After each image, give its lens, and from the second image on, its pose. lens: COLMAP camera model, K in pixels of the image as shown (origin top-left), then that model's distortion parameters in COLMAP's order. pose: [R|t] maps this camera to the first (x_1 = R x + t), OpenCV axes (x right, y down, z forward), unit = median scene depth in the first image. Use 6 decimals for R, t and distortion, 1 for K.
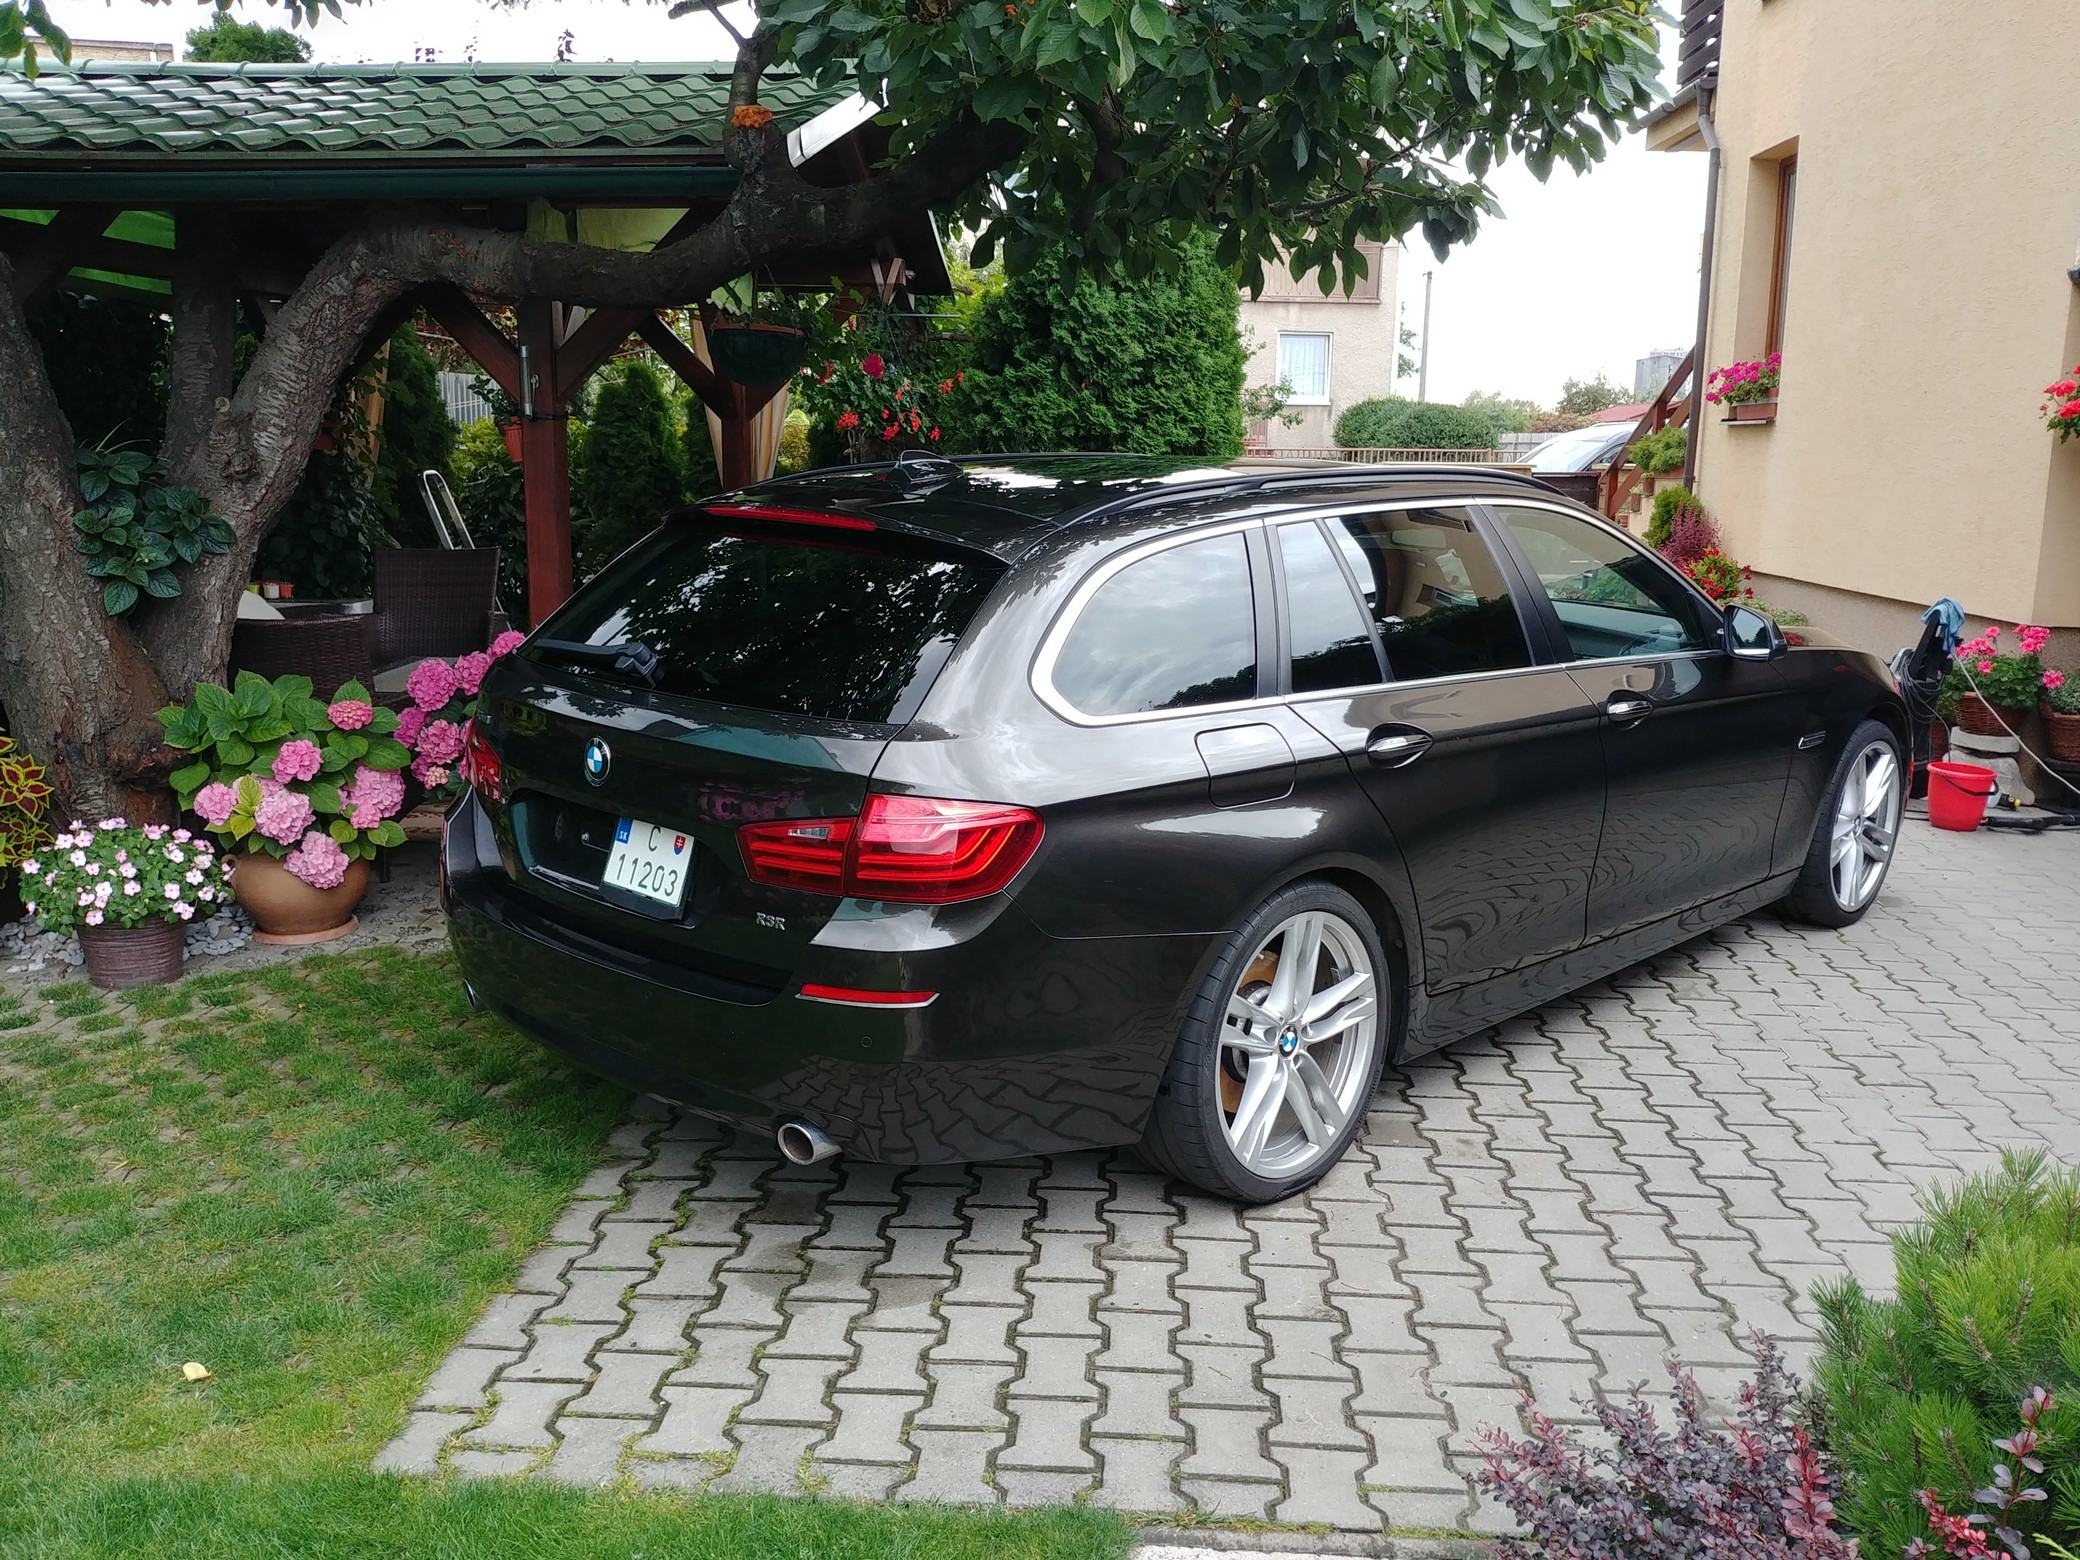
lens RADIAL K [[1783.7, 0, 1040.0], [0, 1783.7, 780.0], [0, 0, 1]] dist [-0.036891, 0.016848]
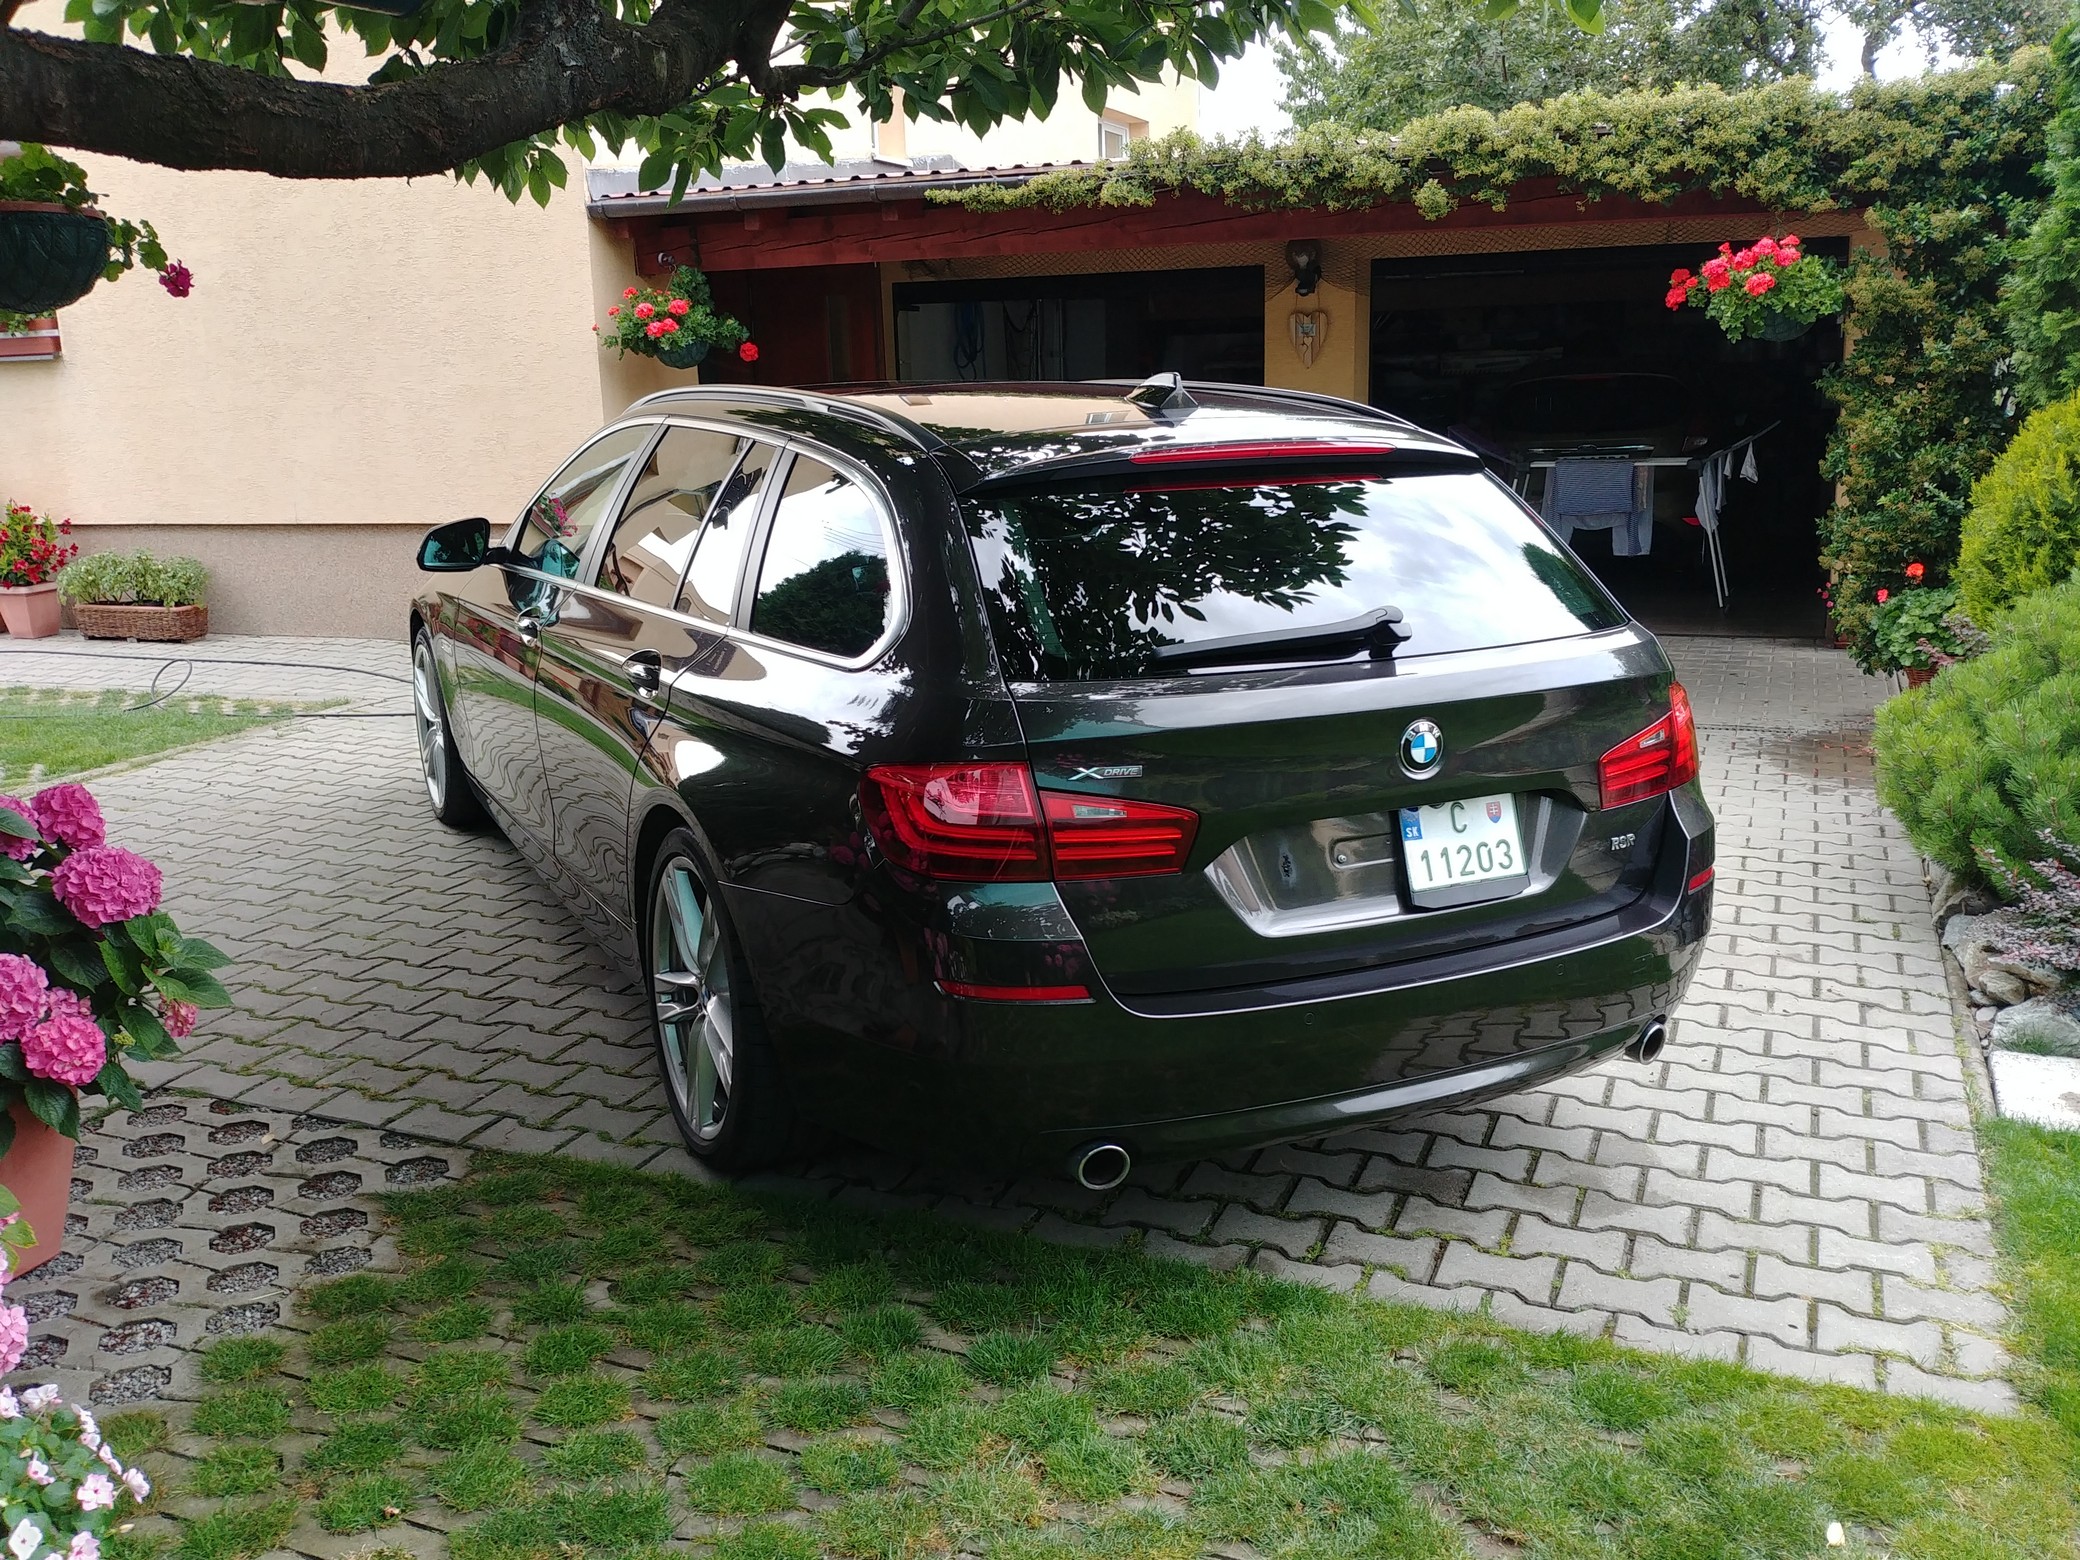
lens RADIAL K [[1783.7, 0, 1040.0], [0, 1783.7, 780.0], [0, 0, 1]] dist [-0.036891, 0.016848]
pose [[0.345651, -0.238986, 0.907420, -1.067755], [0.208299, 0.962439, 0.174132, -0.179425], [-0.914952, 0.128826, 0.382448, 0.841165]]
